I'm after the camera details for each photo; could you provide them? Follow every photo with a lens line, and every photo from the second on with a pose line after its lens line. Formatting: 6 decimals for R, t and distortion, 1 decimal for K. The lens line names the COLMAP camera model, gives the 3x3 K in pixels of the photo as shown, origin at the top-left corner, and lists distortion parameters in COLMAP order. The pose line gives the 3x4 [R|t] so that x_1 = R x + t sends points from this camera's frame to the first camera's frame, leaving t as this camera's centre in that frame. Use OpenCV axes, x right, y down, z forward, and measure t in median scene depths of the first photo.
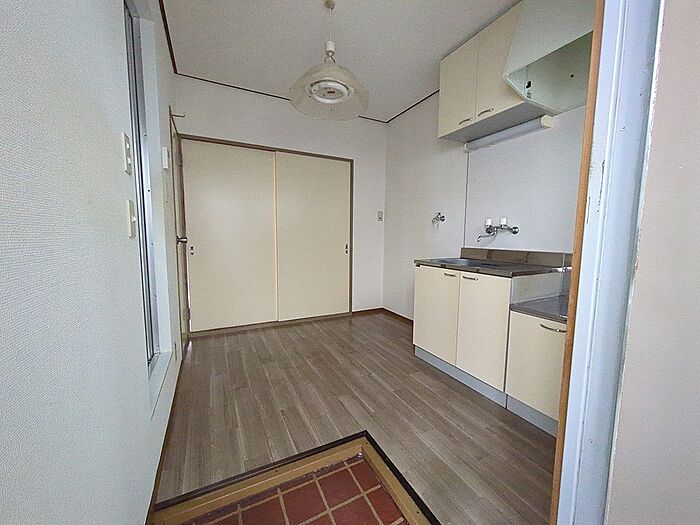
lens RADIAL K [[274.8, 0, 349.2], [0, 274.8, 262.0], [0, 0, 1]] dist [-0.000568, 0.000077]
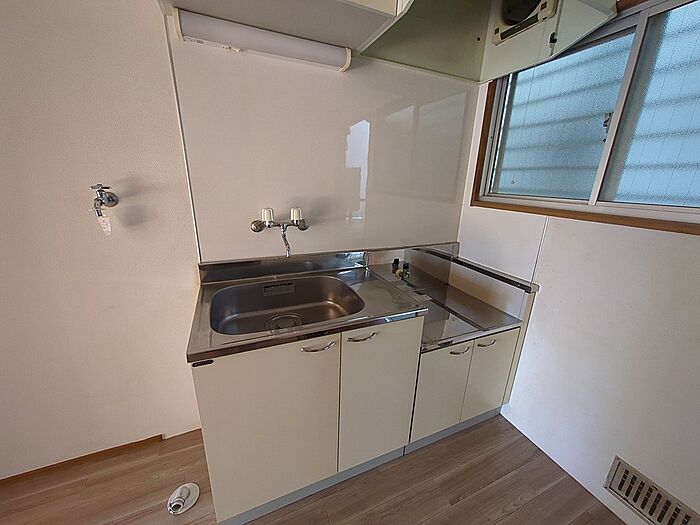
lens RADIAL K [[274.8, 0, 352.5], [0, 274.8, 262.2], [0, 0, 1]] dist [-0.000568, 0.000077]
pose [[0.061592, -0.293382, 0.954009, -0.031109], [0.072454, 0.954616, 0.288891, -0.193019], [-0.995468, 0.051328, 0.080053, 0.771396]]
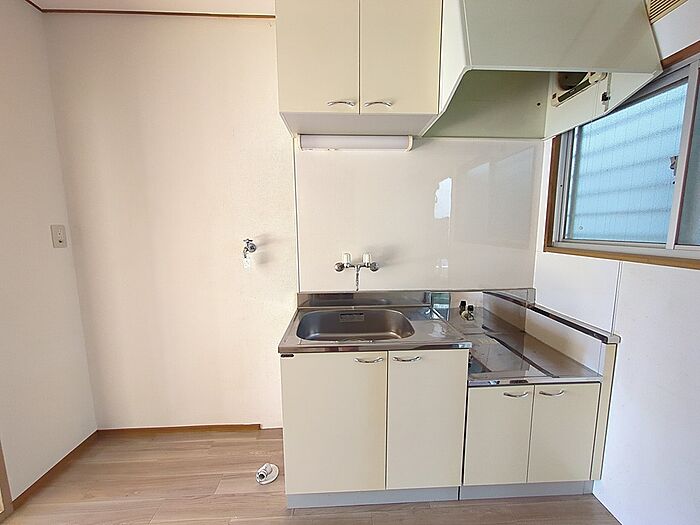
lens RADIAL K [[274.8, 0, 354.0], [0, 274.8, 261.4], [0, 0, 1]] dist [-0.000568, 0.000077]
pose [[0.409077, -0.117644, 0.904884, -0.138359], [0.101029, 0.991397, 0.083218, -0.187765], [-0.906890, 0.057377, 0.417444, 0.660064]]
